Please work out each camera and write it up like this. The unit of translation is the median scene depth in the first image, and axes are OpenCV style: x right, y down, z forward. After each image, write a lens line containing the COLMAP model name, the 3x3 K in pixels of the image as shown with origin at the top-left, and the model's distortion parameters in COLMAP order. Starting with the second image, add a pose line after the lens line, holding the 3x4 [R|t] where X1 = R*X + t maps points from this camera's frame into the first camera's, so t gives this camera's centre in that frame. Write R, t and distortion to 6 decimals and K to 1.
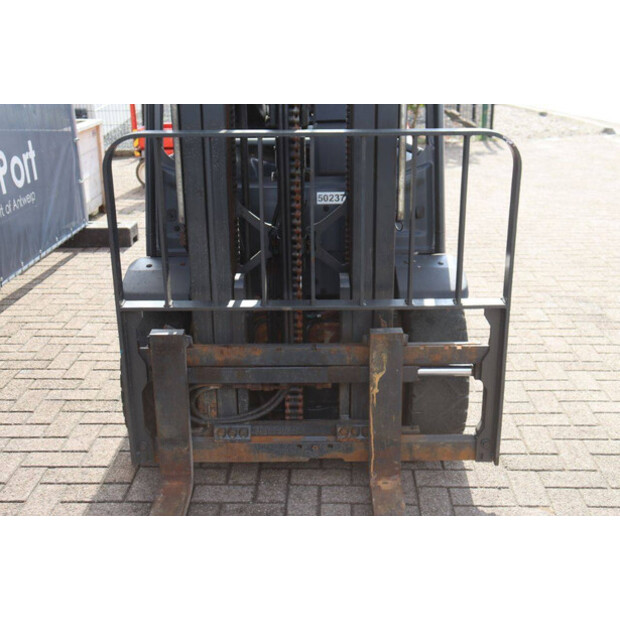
lens RADIAL K [[799.6, 0, 313.9], [0, 799.6, 305.9], [0, 0, 1]] dist [0.064469, 0.000000]
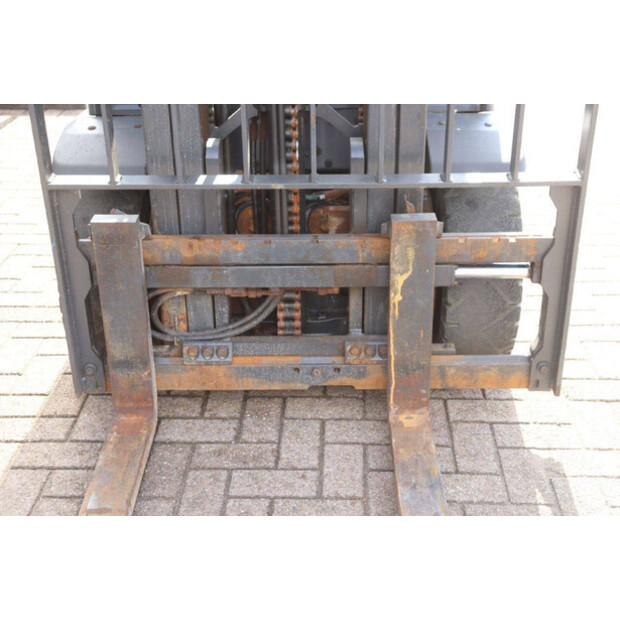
lens RADIAL K [[931.8, 0, 314.0], [0, 931.8, 301.4], [0, 0, 1]] dist [0.115686, 0.000000]
pose [[0.999982, 0.000643, -0.005952, 0.003997], [0.000078, 0.992736, 0.120316, 0.004317], [0.005986, -0.120315, 0.992718, 0.132041]]
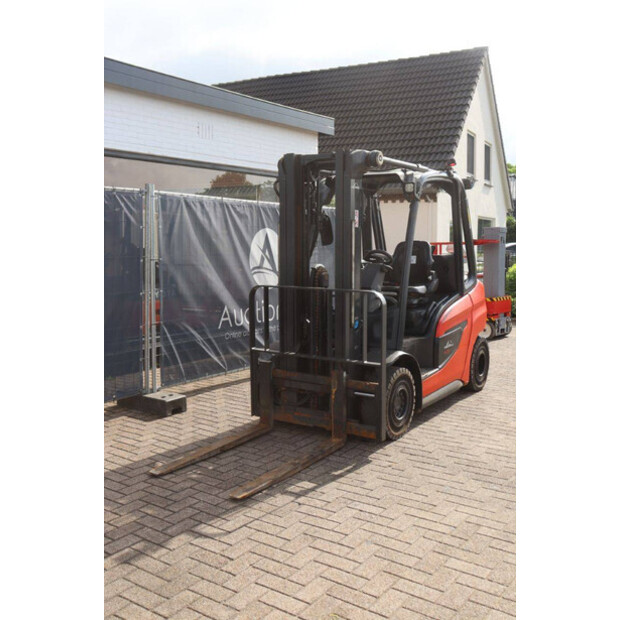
lens RADIAL K [[660.7, 0, 295.5], [0, 660.7, 294.2], [0, 0, 1]] dist [-0.036853, 0.000000]
pose [[0.822752, 0.055016, -0.565732, 1.032308], [-0.183938, 0.967520, -0.173414, 0.165579], [0.537817, 0.246737, 0.806148, -0.679739]]
